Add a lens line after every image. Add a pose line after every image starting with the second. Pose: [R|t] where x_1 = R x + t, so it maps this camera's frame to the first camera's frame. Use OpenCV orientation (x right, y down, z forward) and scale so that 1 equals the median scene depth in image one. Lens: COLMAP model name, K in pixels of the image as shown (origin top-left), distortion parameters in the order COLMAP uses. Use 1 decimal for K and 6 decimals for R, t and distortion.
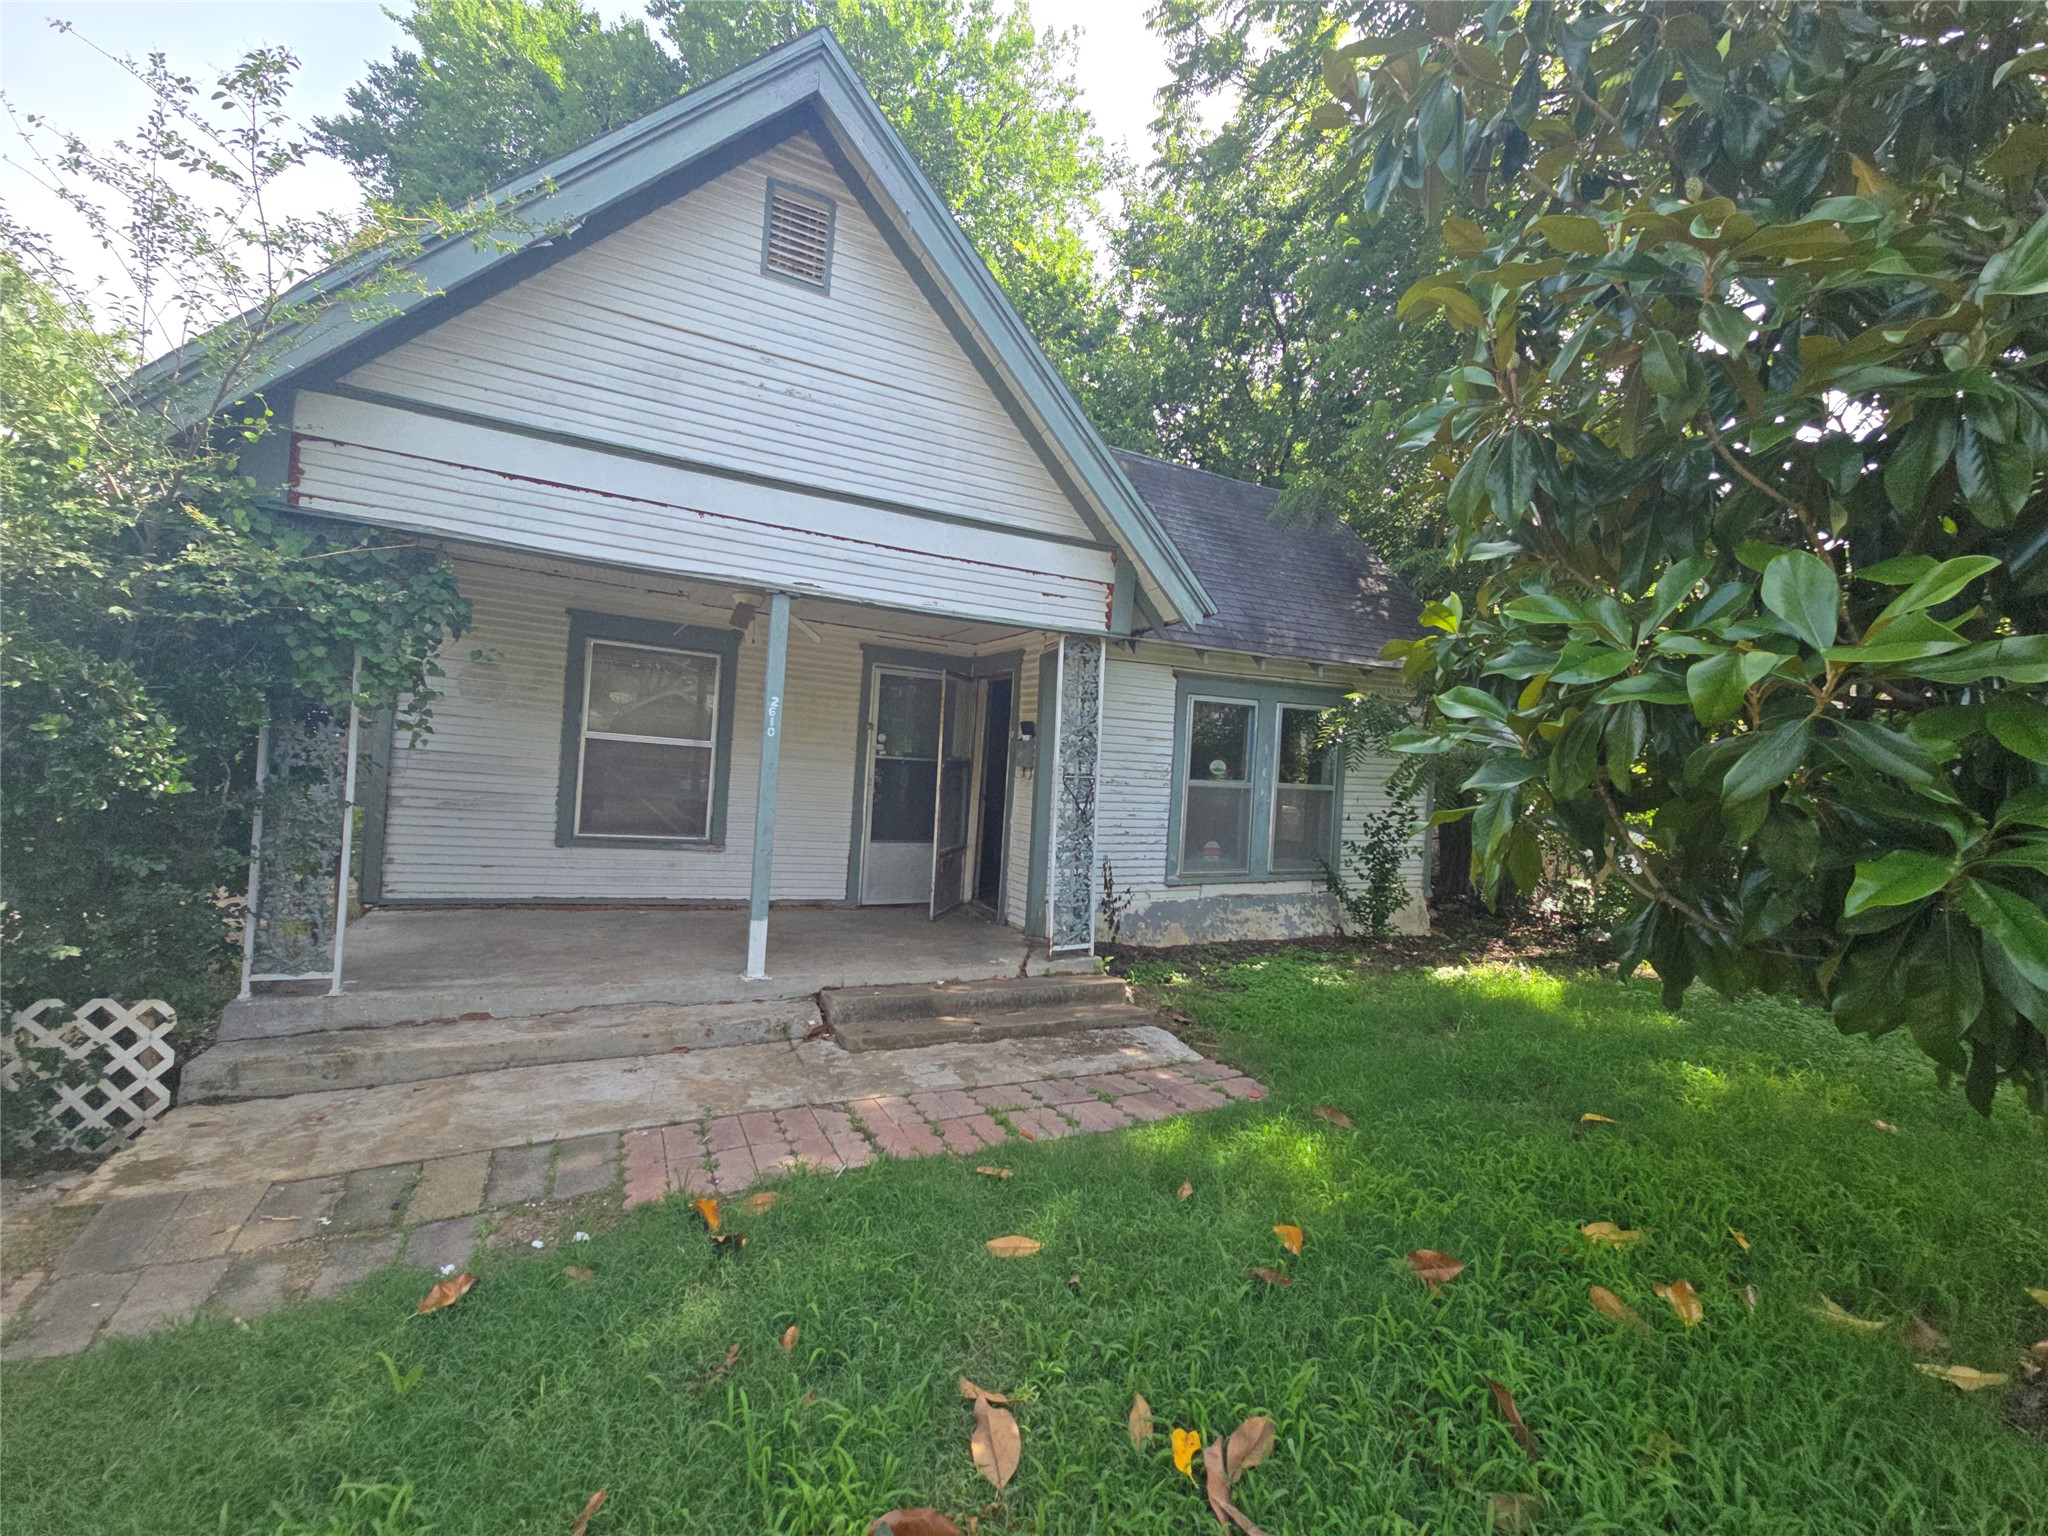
lens RADIAL K [[825.7, 0, 1021.8], [0, 825.7, 767.6], [0, 0, 1]] dist [-0.000738, -0.000871]
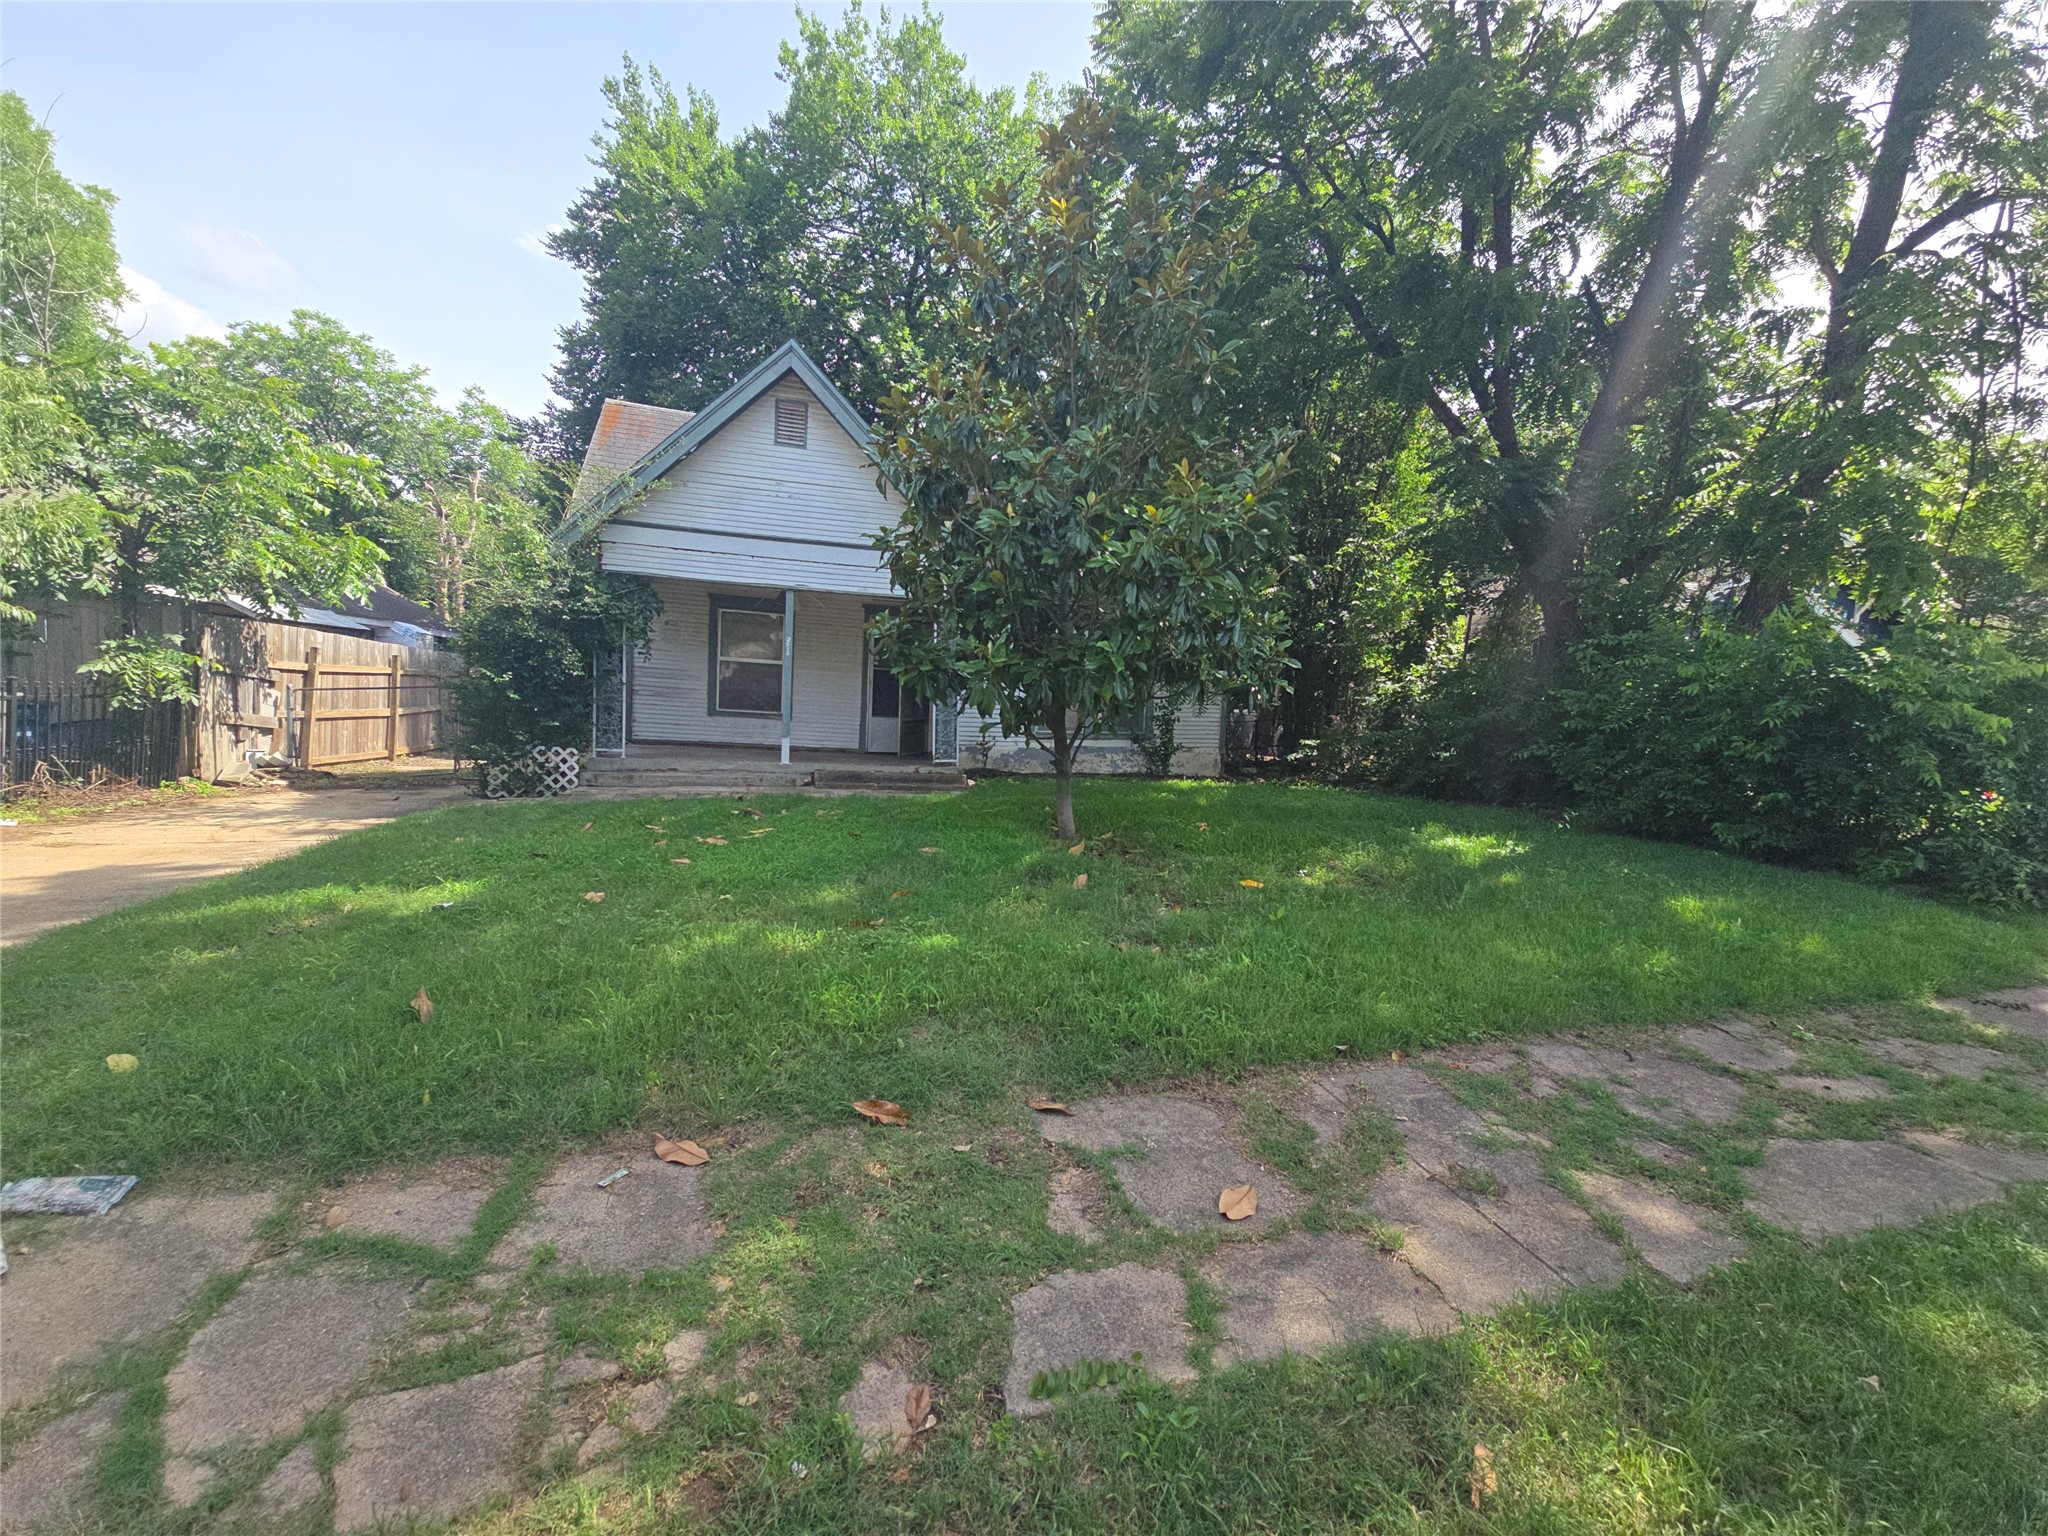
lens RADIAL K [[825.7, 0, 1027.5], [0, 825.7, 766.6], [0, 0, 1]] dist [-0.000738, -0.000871]
pose [[0.983122, 0.001649, -0.182945, 0.746275], [0.012821, 0.996880, 0.077887, 0.097292], [0.182503, -0.078918, 0.980033, -1.097739]]
